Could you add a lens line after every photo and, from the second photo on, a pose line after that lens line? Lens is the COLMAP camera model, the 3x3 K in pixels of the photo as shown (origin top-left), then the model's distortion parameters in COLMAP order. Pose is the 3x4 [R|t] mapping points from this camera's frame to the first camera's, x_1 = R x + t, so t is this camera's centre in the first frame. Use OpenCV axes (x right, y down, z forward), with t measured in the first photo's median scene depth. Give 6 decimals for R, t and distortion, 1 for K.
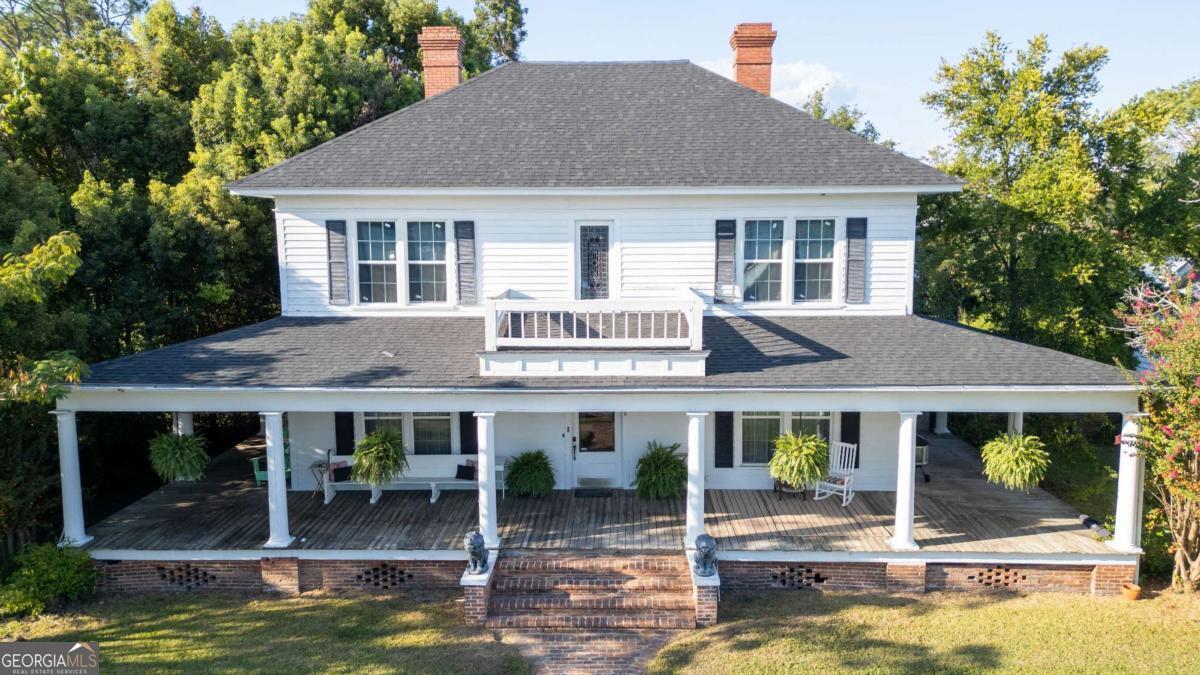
lens RADIAL K [[838.7, 0, 592.4], [0, 838.7, 336.1], [0, 0, 1]] dist [0.029194, -0.010197]
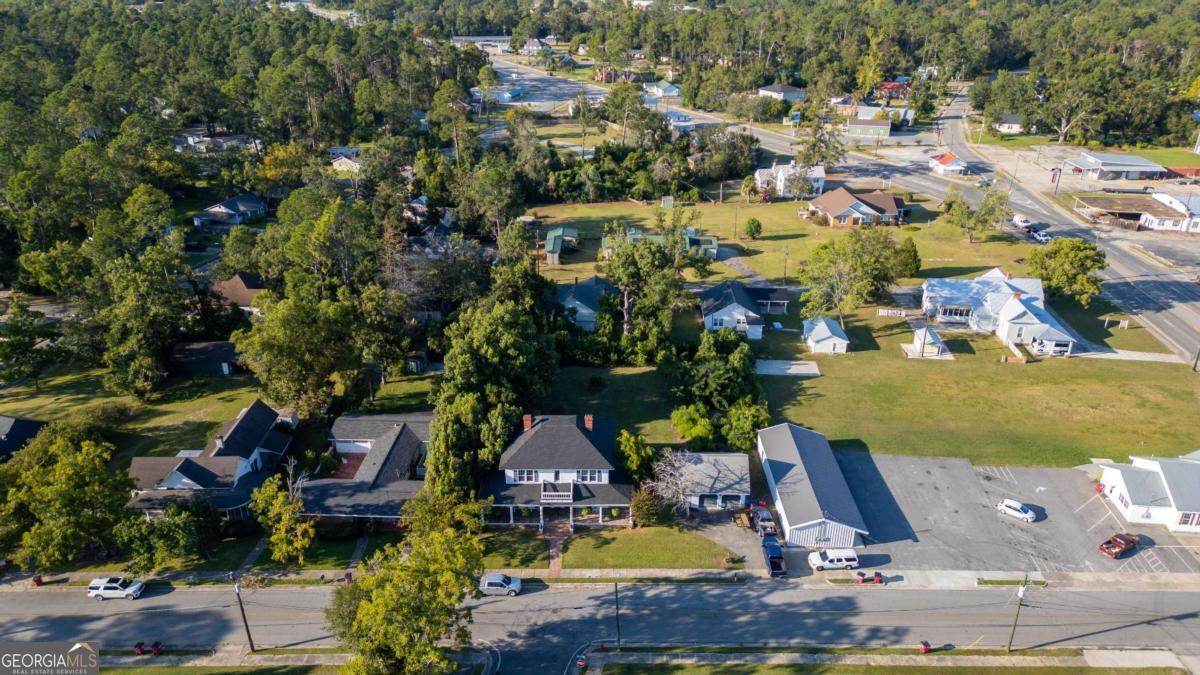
lens RADIAL K [[838.7, 0, 601.2], [0, 838.7, 337.3], [0, 0, 1]] dist [0.029194, -0.010197]
pose [[0.999156, -0.003327, 0.040930, 0.082920], [-0.009226, 0.953048, 0.302680, -3.193151], [-0.040016, -0.302802, 0.952213, -4.986096]]
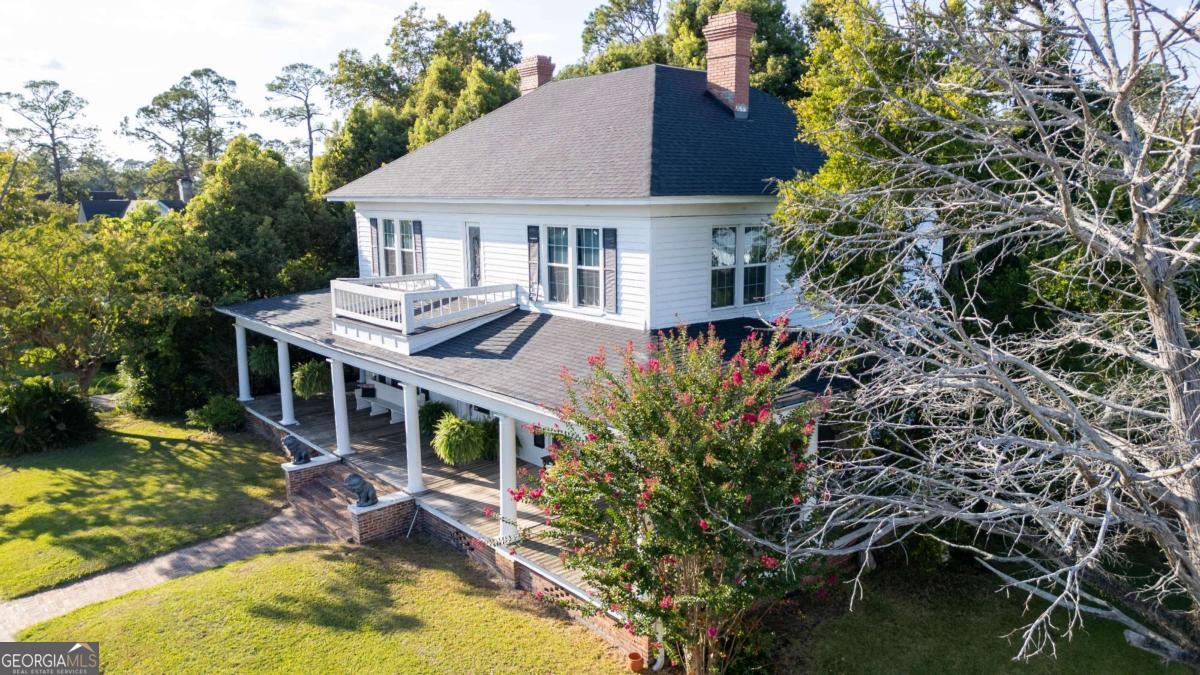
lens RADIAL K [[838.7, 0, 598.4], [0, 838.7, 338.4], [0, 0, 1]] dist [0.029194, -0.010197]
pose [[0.670431, 0.126906, -0.731039, 1.128550], [-0.095277, 0.991832, 0.084801, -0.100126], [0.735829, 0.012798, 0.677046, 0.338150]]
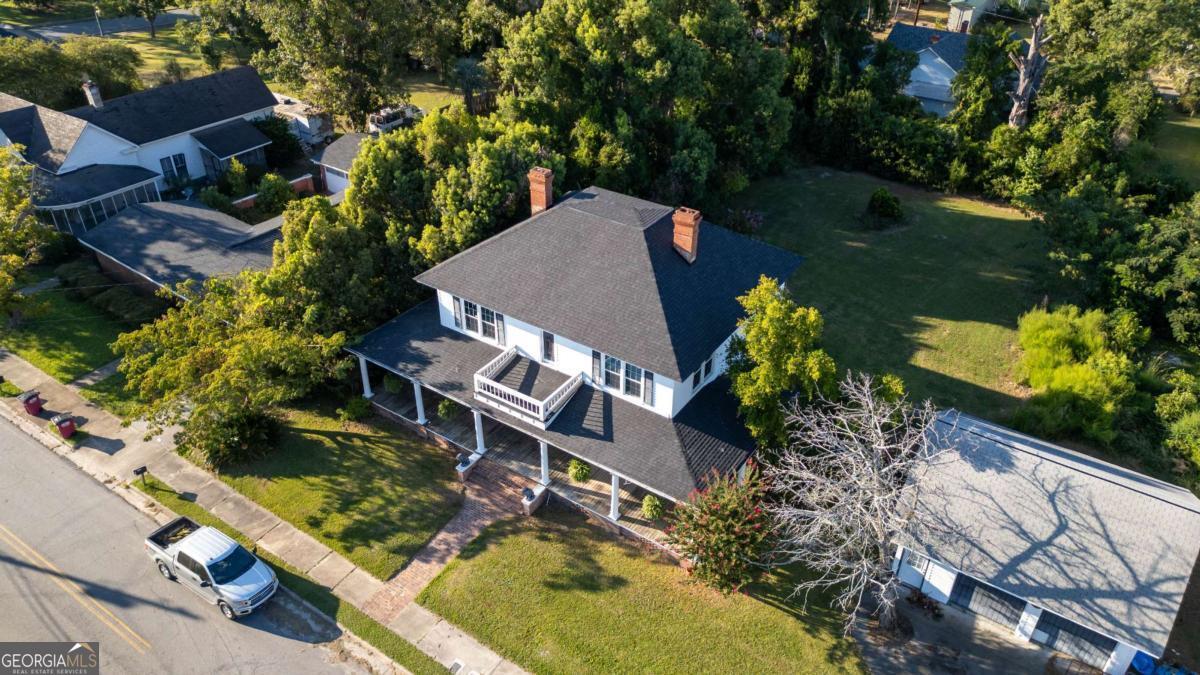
lens RADIAL K [[838.7, 0, 598.8], [0, 838.7, 332.8], [0, 0, 1]] dist [0.029194, -0.010197]
pose [[0.843607, 0.301218, -0.444516, 1.166989], [-0.079914, 0.889048, 0.450785, -1.212887], [0.530980, -0.344763, 0.774079, -0.651922]]
